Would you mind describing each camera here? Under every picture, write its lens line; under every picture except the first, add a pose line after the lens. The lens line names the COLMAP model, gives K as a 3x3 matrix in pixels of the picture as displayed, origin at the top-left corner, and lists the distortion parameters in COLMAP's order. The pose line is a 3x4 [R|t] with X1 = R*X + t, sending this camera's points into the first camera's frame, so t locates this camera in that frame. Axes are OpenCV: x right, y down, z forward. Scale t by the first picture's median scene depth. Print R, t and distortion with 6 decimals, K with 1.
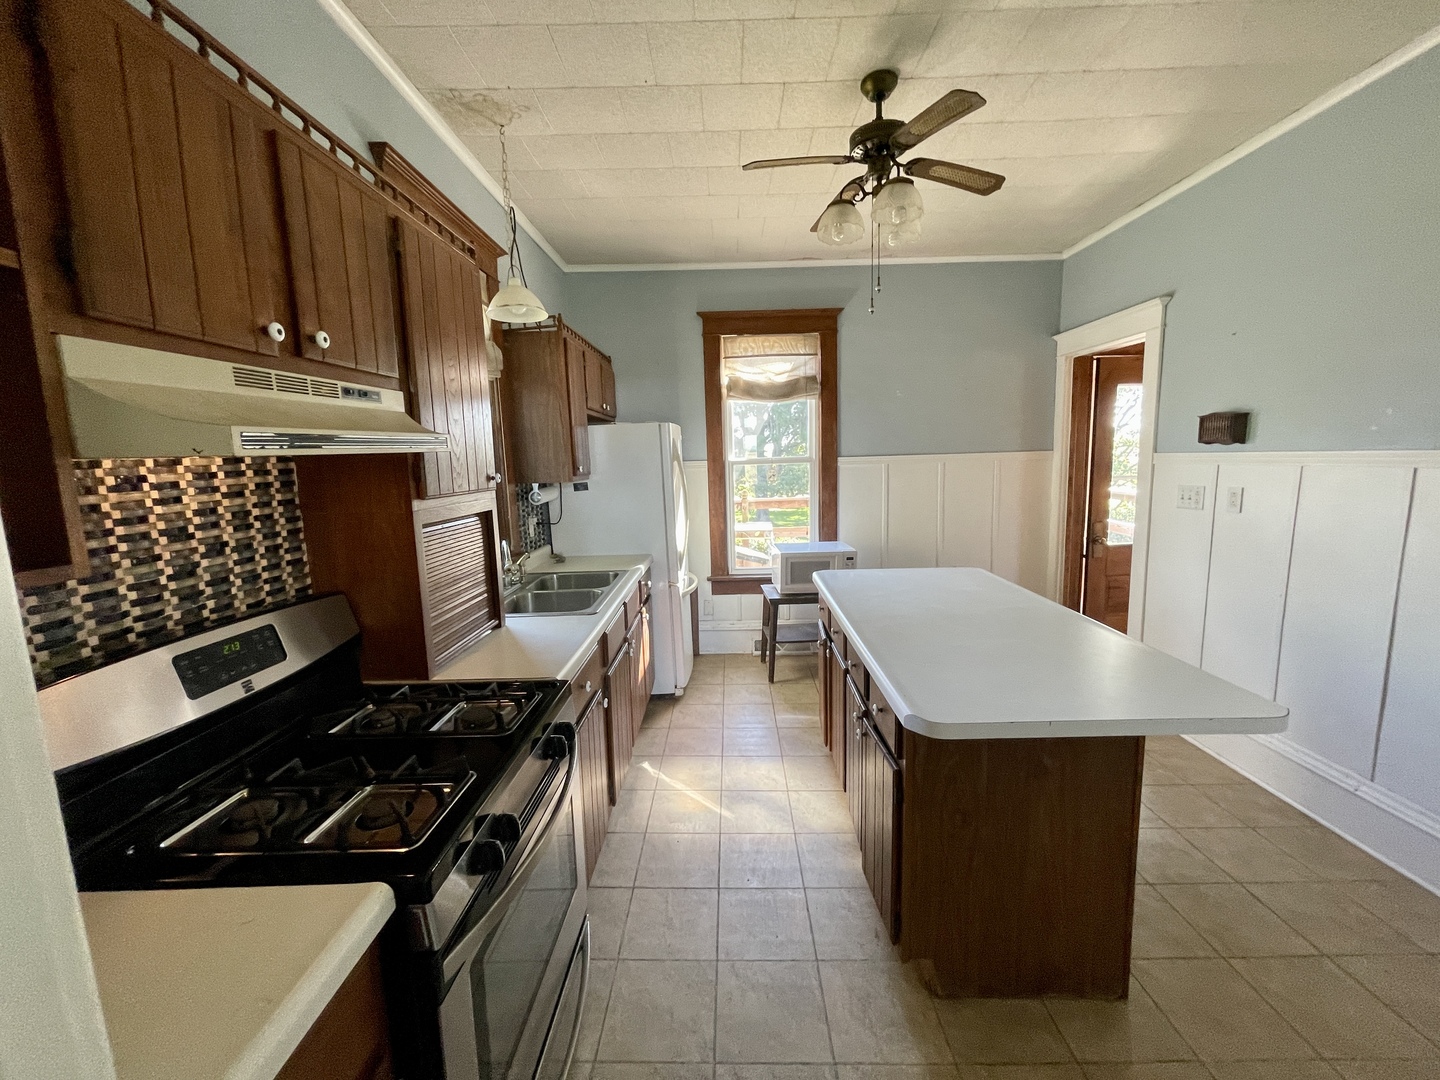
lens RADIAL K [[576.8, 0, 720.0], [0, 576.8, 540.0], [0, 0, 1]] dist [-0.000398, 0.000674]
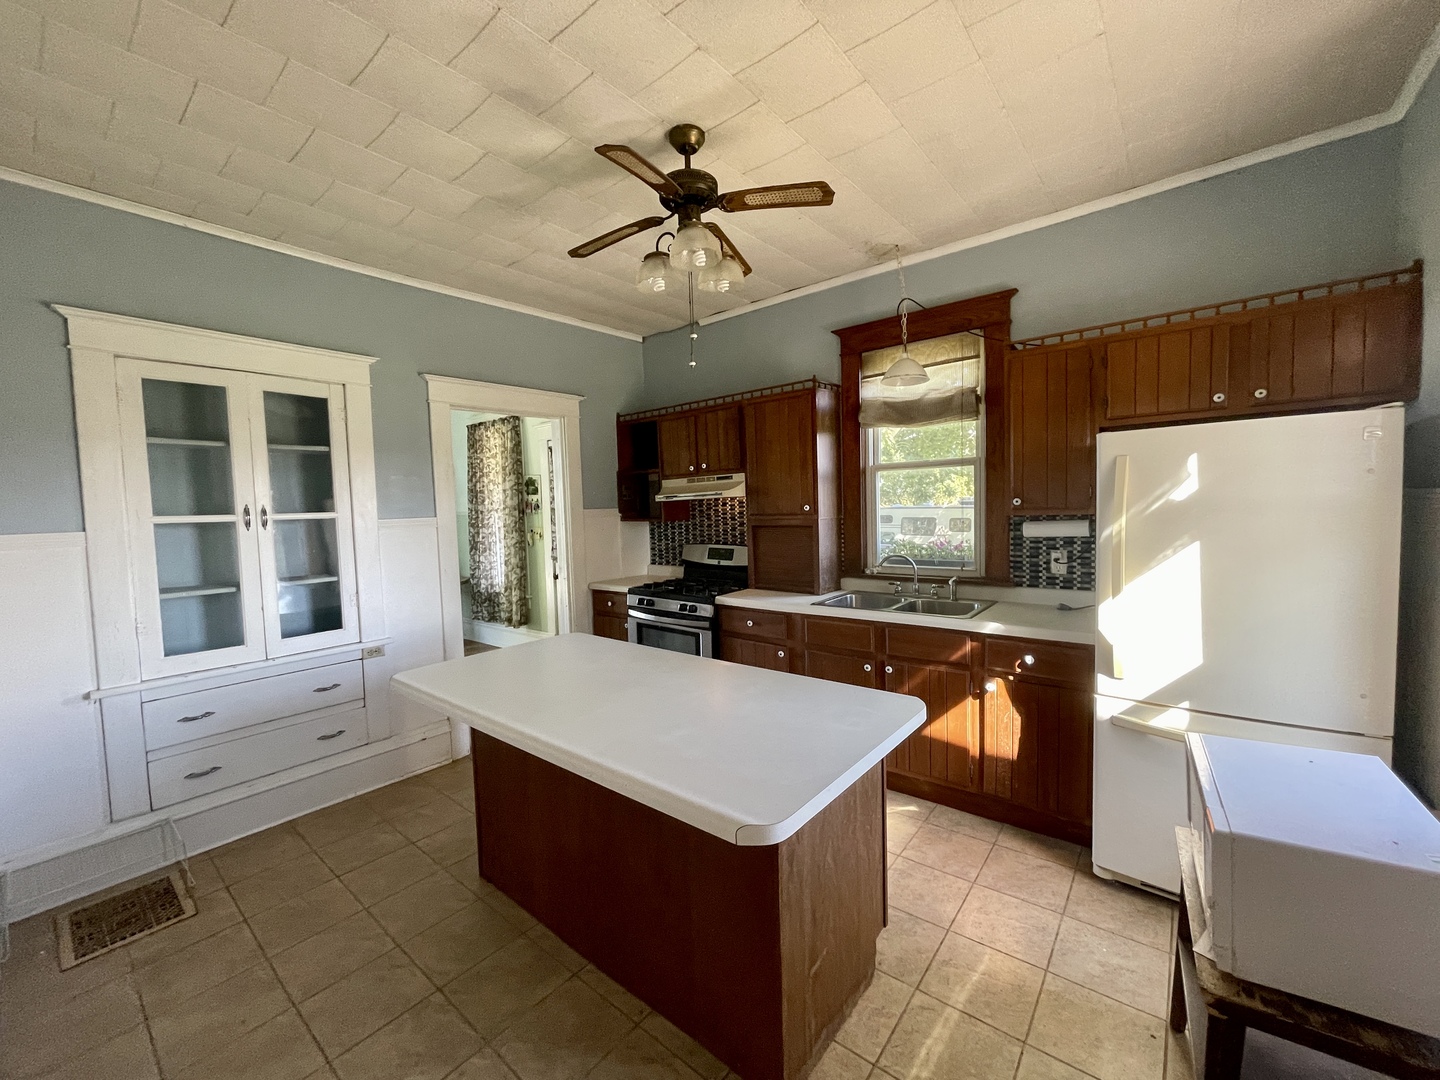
lens RADIAL K [[576.8, 0, 720.0], [0, 576.8, 540.0], [0, 0, 1]] dist [-0.000398, 0.000674]
pose [[-0.613939, 0.100897, -0.782878, 1.691622], [-0.062959, 0.982378, 0.175982, -0.441258], [0.786838, 0.157332, -0.596768, 2.698738]]
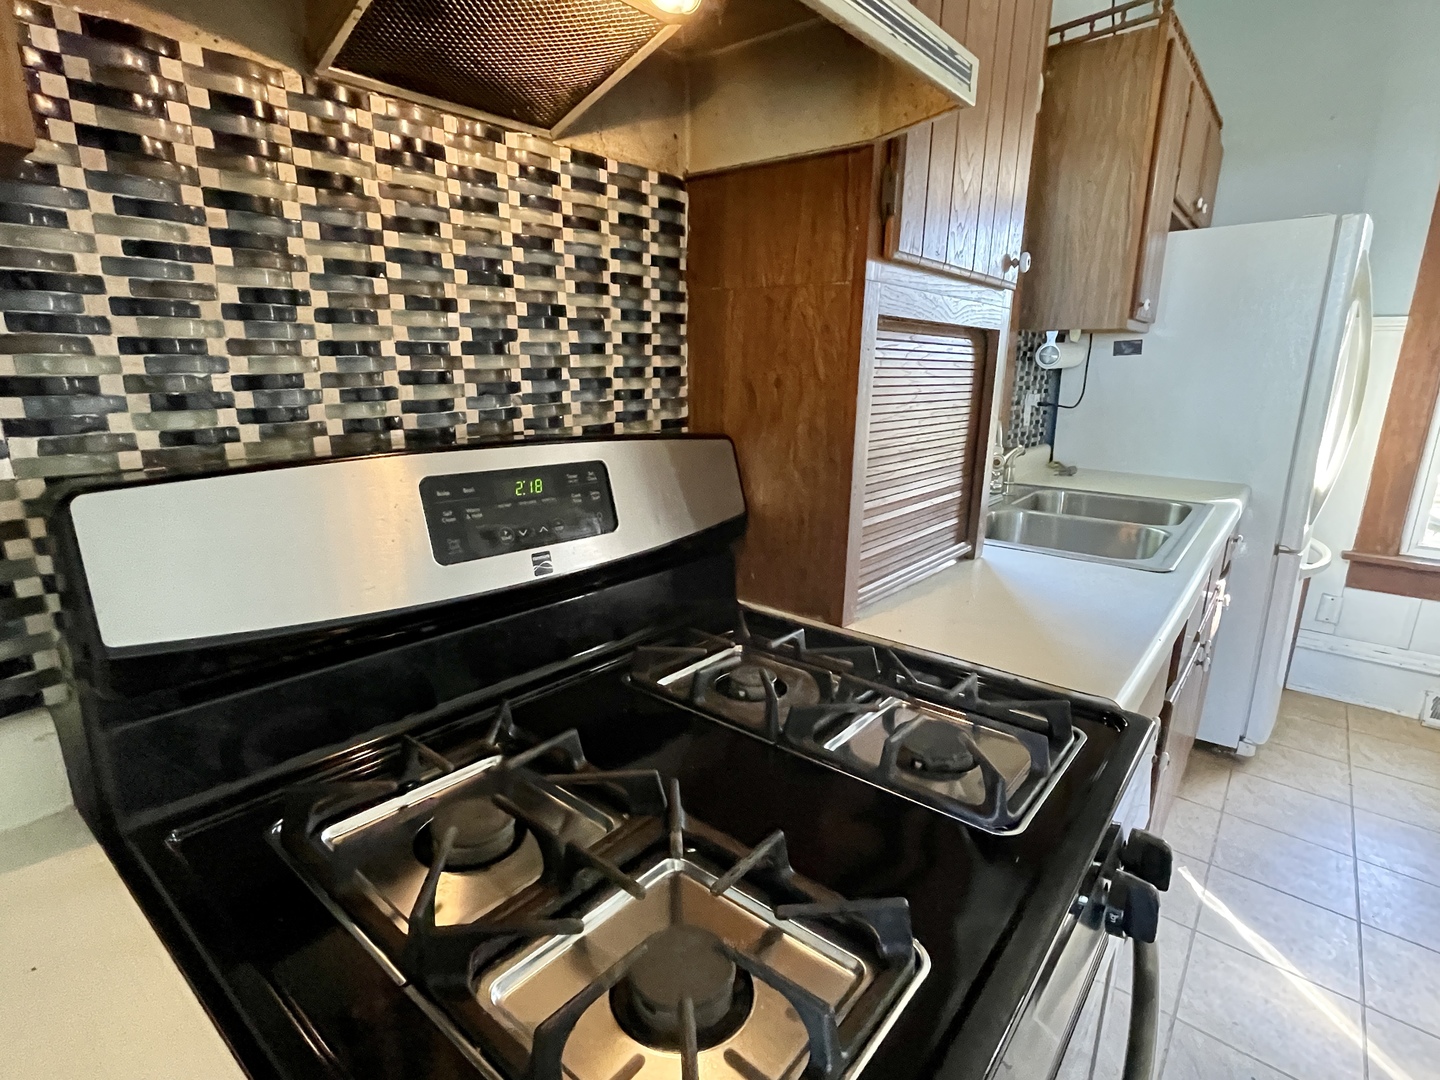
lens RADIAL K [[729.5, 0, 720.0], [0, 729.5, 540.0], [0, 0, 1]] dist [0.016308, -0.000090]
pose [[0.785169, 0.184668, -0.591106, -0.255370], [-0.123221, 0.982006, 0.143113, 0.100659], [0.606898, -0.039531, 0.793796, 0.490154]]
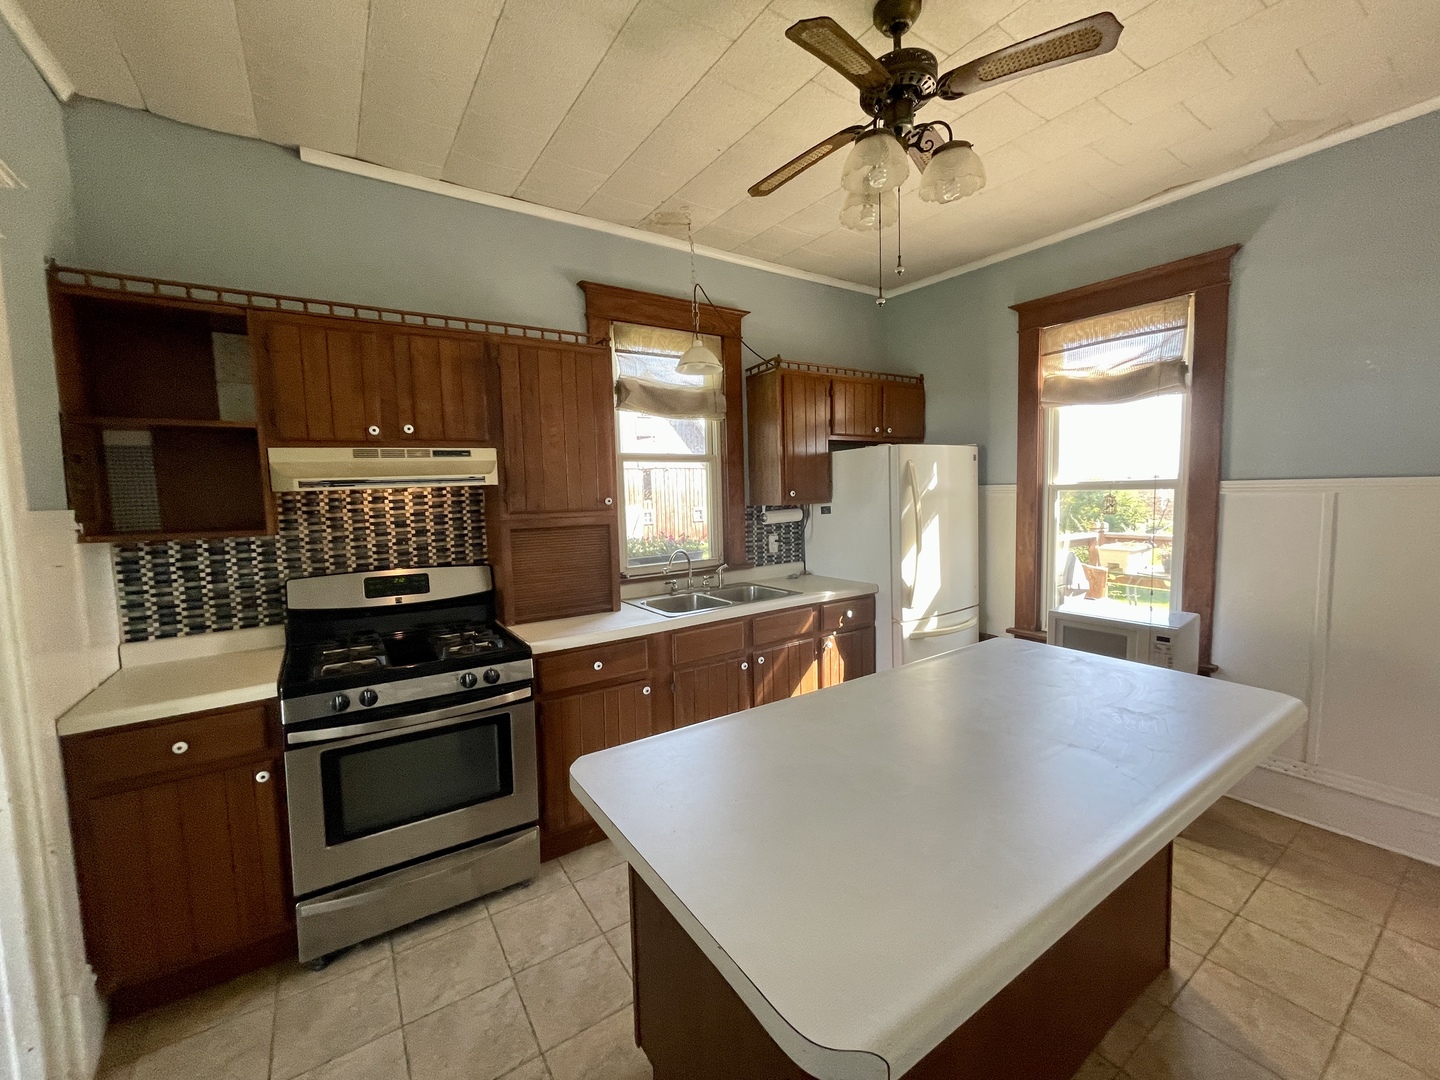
lens RADIAL K [[576.8, 0, 720.0], [0, 576.8, 540.0], [0, 0, 1]] dist [-0.000398, 0.000674]
pose [[0.576338, 0.085089, -0.812770, 1.287063], [-0.108212, 0.993753, 0.027302, -0.119126], [0.810015, 0.072216, 0.581945, 0.624577]]
